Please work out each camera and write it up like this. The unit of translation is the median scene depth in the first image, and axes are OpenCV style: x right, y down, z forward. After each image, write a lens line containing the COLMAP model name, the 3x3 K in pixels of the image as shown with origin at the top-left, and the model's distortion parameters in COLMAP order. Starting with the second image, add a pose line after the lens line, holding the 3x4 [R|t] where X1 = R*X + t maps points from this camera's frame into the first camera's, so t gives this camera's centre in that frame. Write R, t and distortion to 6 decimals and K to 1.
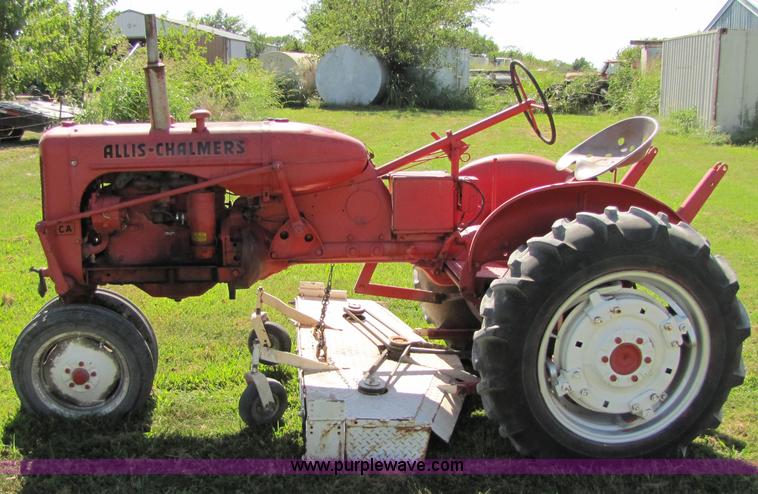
lens RADIAL K [[932.6, 0, 329.6], [0, 932.6, 270.7], [0, 0, 1]] dist [-0.156242, 0.026845]
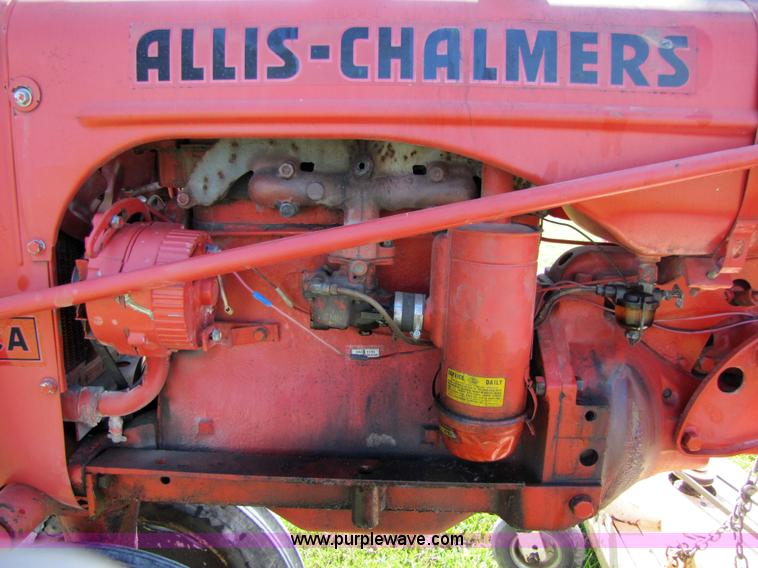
lens RADIAL K [[640.5, 0, 379.0], [0, 640.5, 284.0], [0, 0, 1]] dist [-0.189332, 0.159887]
pose [[0.996604, 0.046965, -0.067641, -0.158562], [-0.046798, 0.998896, 0.004040, -0.067582], [0.067756, -0.000861, 0.997702, 0.810552]]
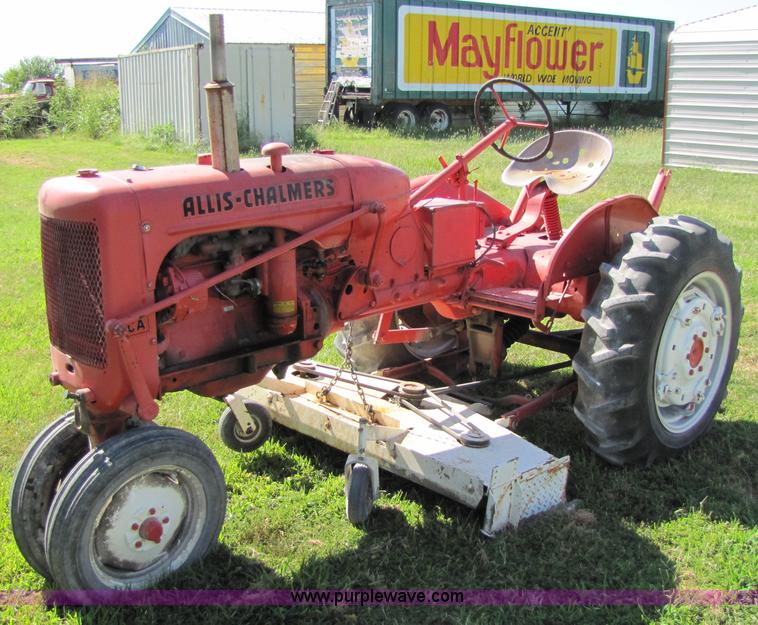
lens RADIAL K [[926.0, 0, 379.0], [0, 926.0, 312.5], [0, 0, 1]] dist [-0.163060, 0.000594]
pose [[0.753568, -0.161177, 0.637305, -0.575545], [0.144201, 0.986393, 0.078955, -0.081661], [-0.641359, 0.032402, 0.766556, 0.359393]]
